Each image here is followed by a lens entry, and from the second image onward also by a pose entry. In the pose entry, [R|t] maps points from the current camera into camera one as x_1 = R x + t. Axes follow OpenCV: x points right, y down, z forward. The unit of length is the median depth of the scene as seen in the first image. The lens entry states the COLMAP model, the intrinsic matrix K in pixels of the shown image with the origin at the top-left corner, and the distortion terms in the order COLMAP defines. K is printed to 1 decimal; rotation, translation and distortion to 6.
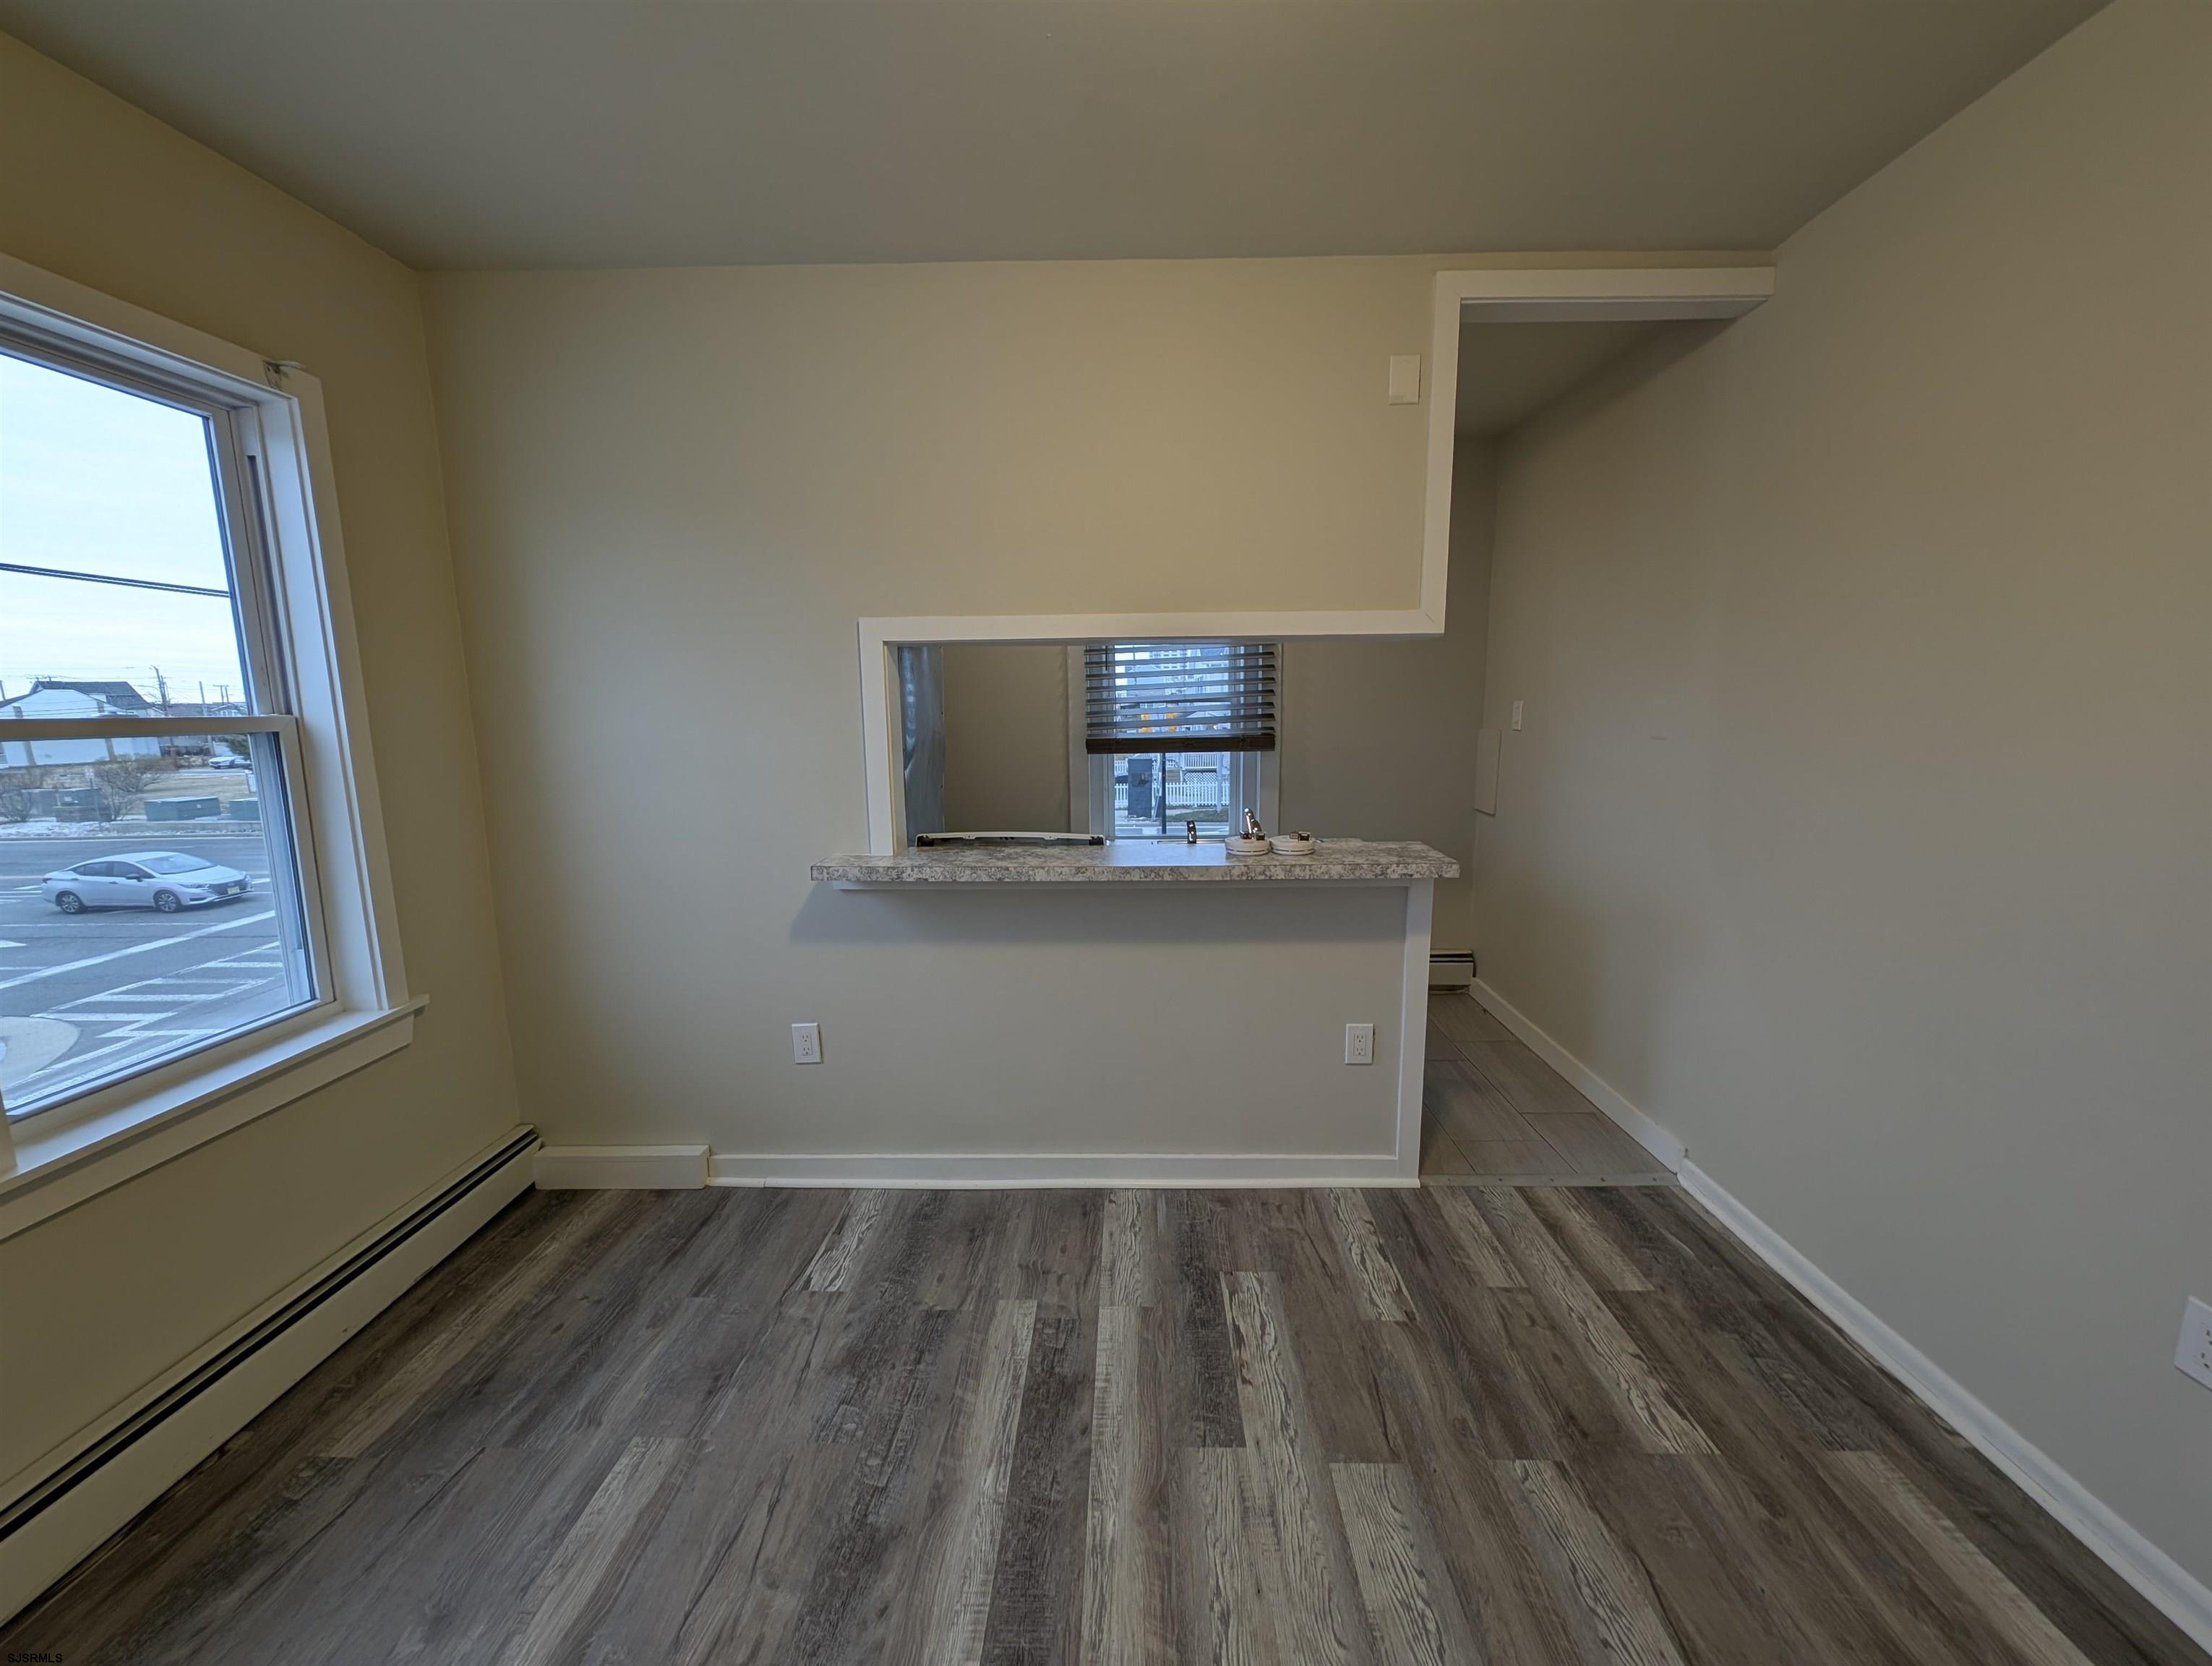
lens RADIAL K [[829.0, 0, 1113.5], [0, 829.0, 831.4], [0, 0, 1]] dist [0.007427, -0.003125]
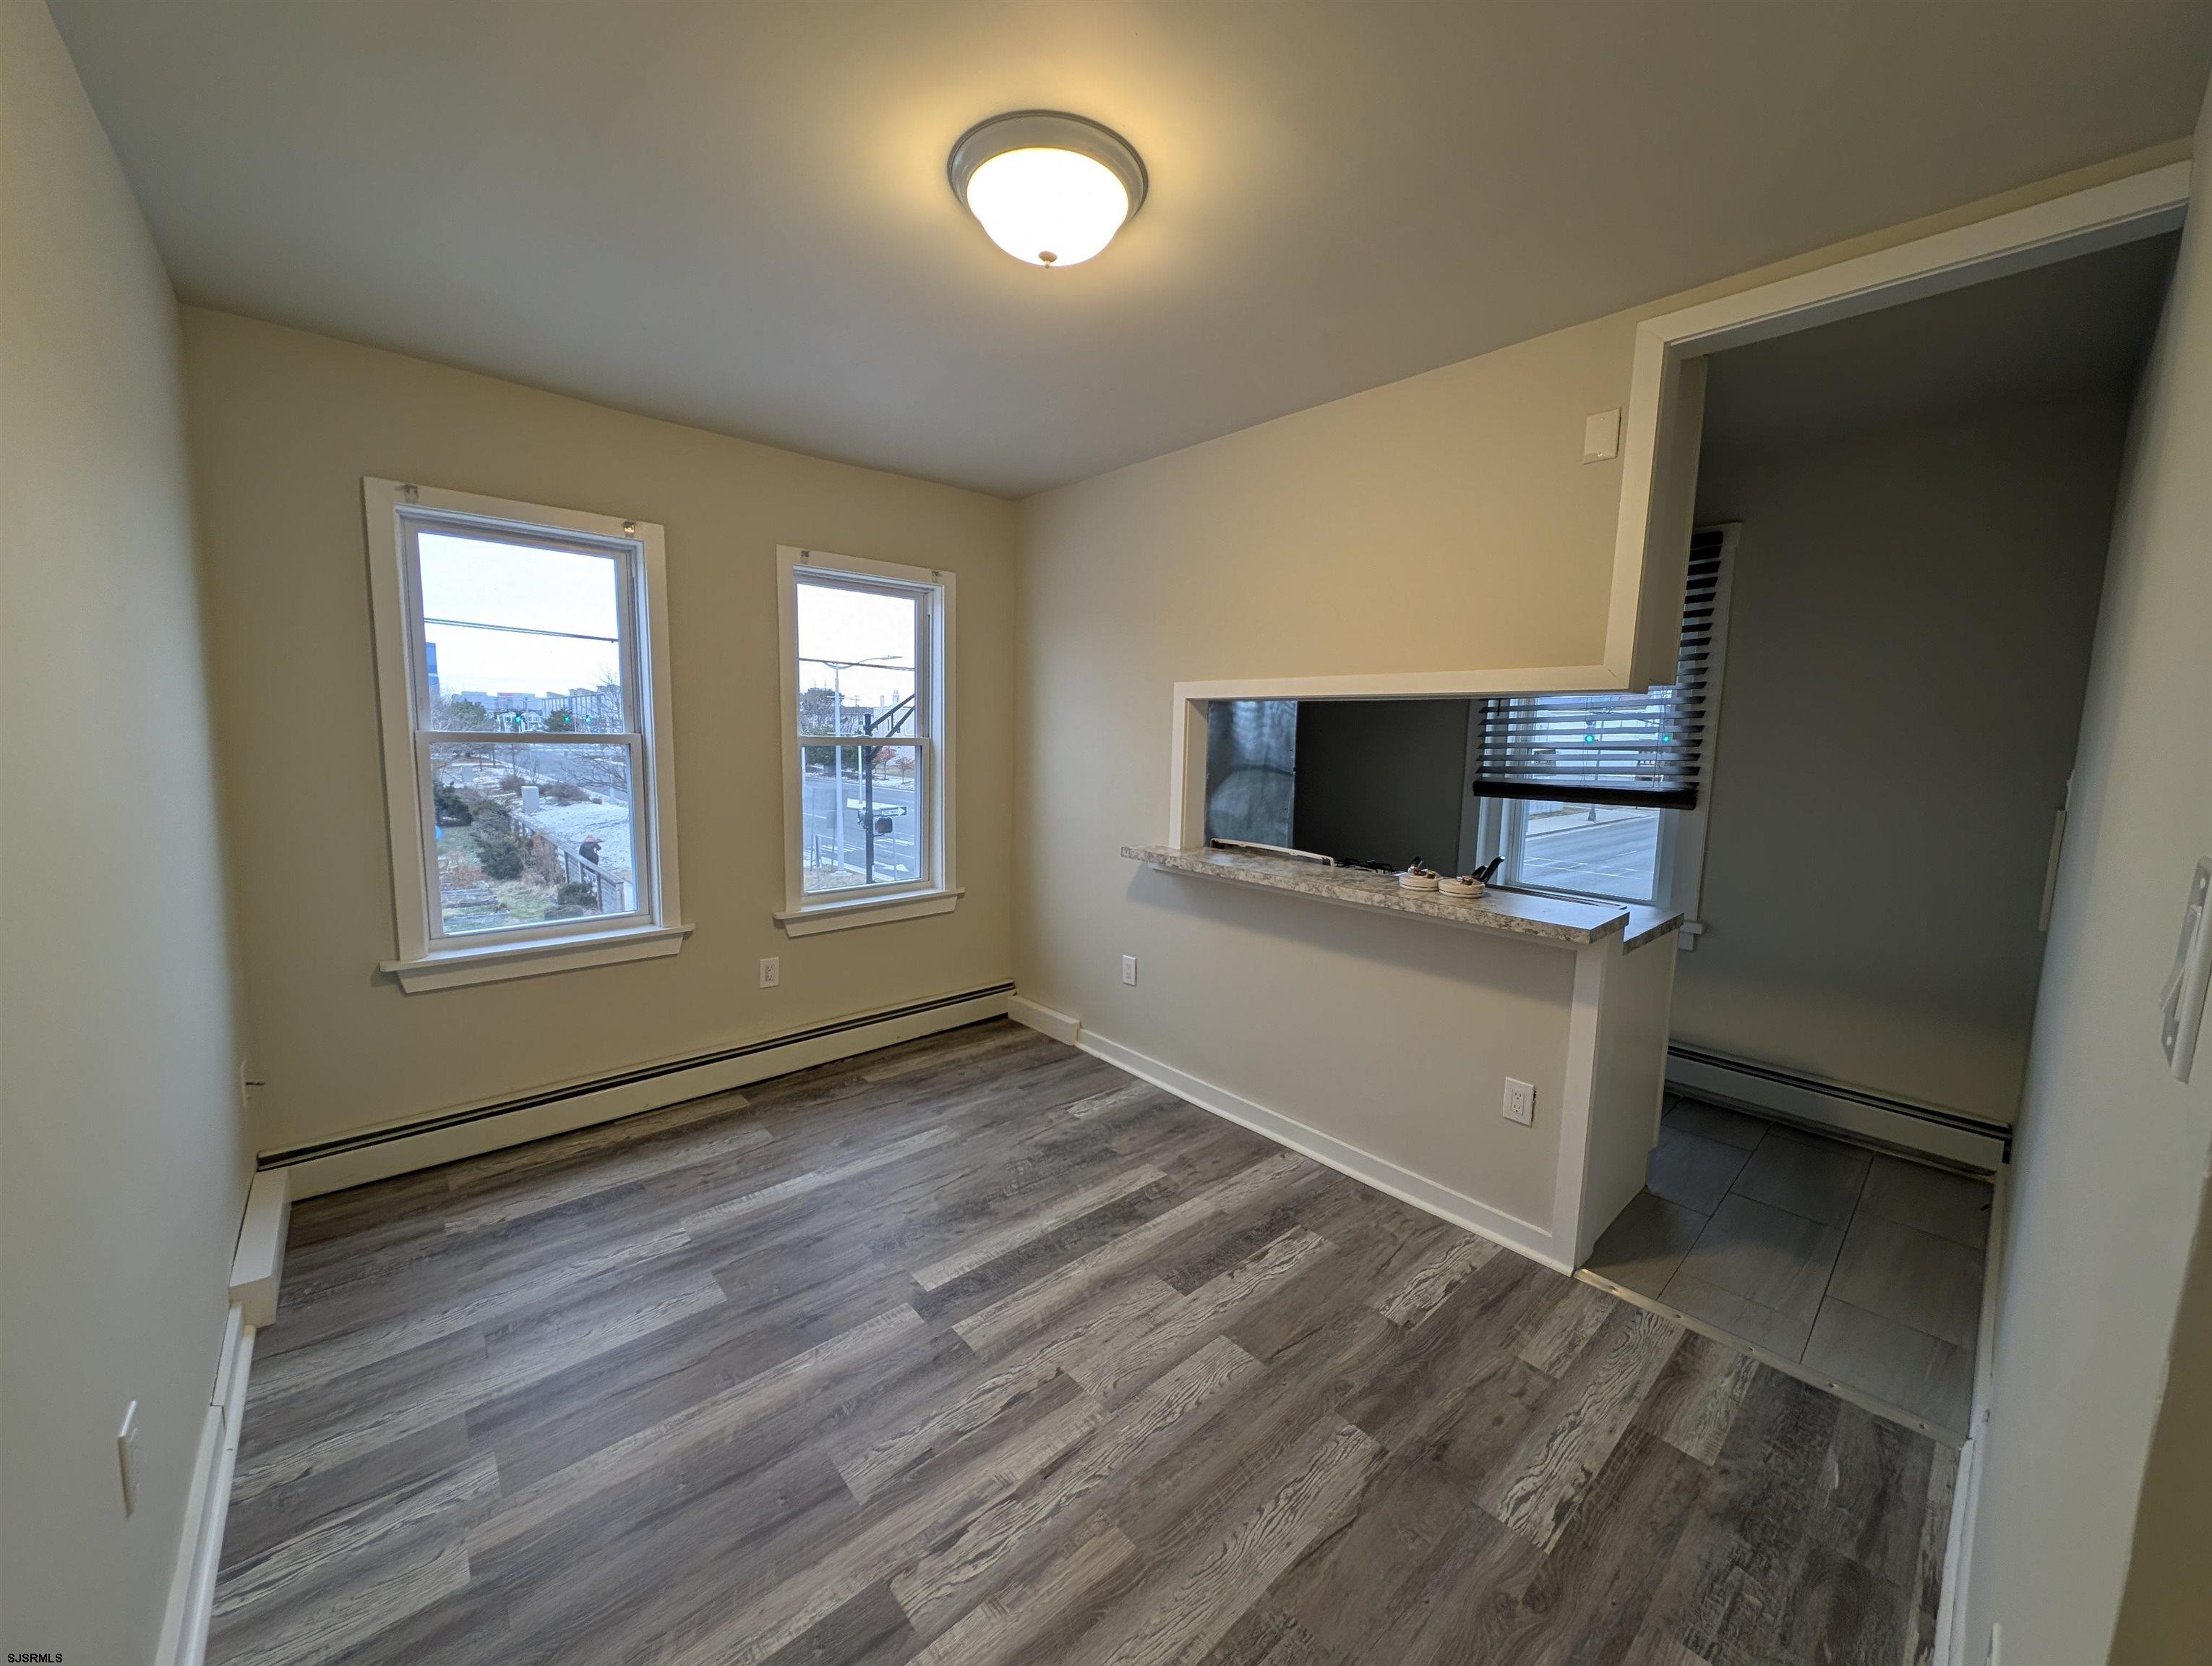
lens RADIAL K [[827.6, 0, 1119.1], [0, 827.6, 835.4], [0, 0, 1]] dist [0.001597, -0.000336]
pose [[0.687919, 0.117460, -0.716219, 0.797663], [-0.140725, 0.989677, 0.027143, -0.020683], [0.712014, 0.082118, 0.697347, -0.066316]]
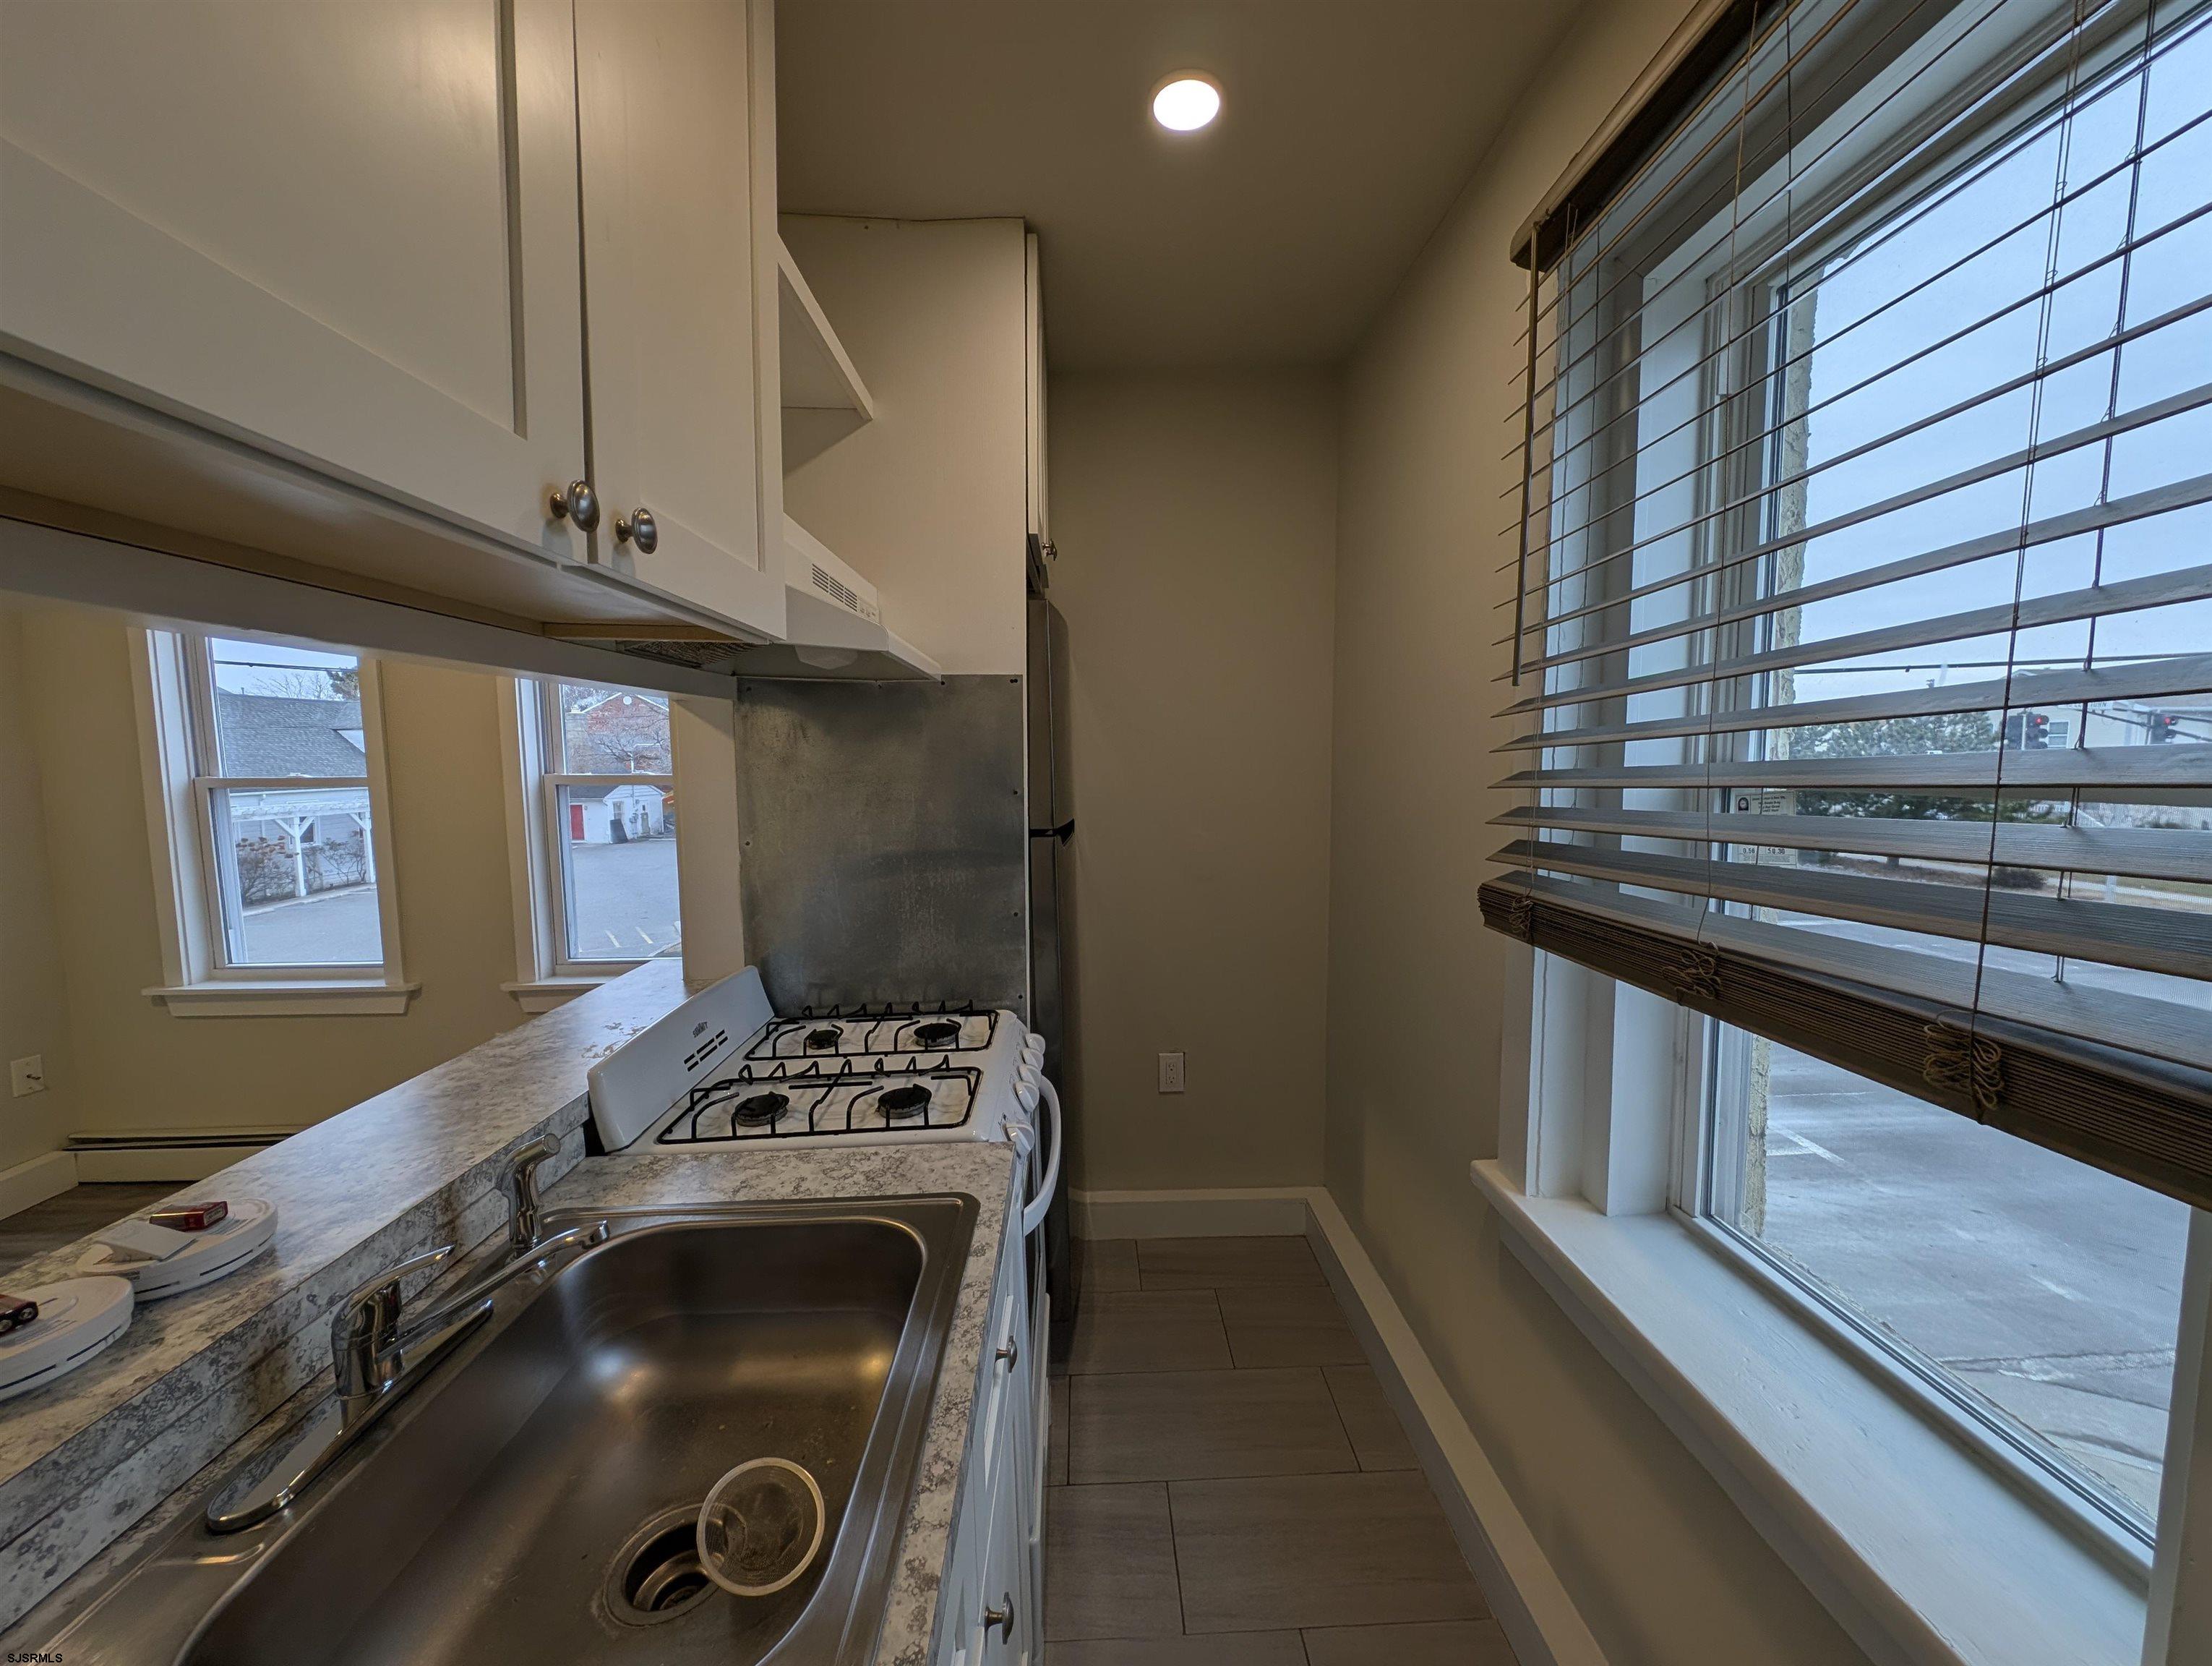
lens RADIAL K [[829.0, 0, 1113.5], [0, 829.0, 831.4], [0, 0, 1]] dist [0.007427, -0.003125]
pose [[0.054588, 0.101402, -0.993347, 0.598263], [-0.144277, 0.985191, 0.092641, -0.276169], [0.988030, 0.138260, 0.068410, 1.589474]]
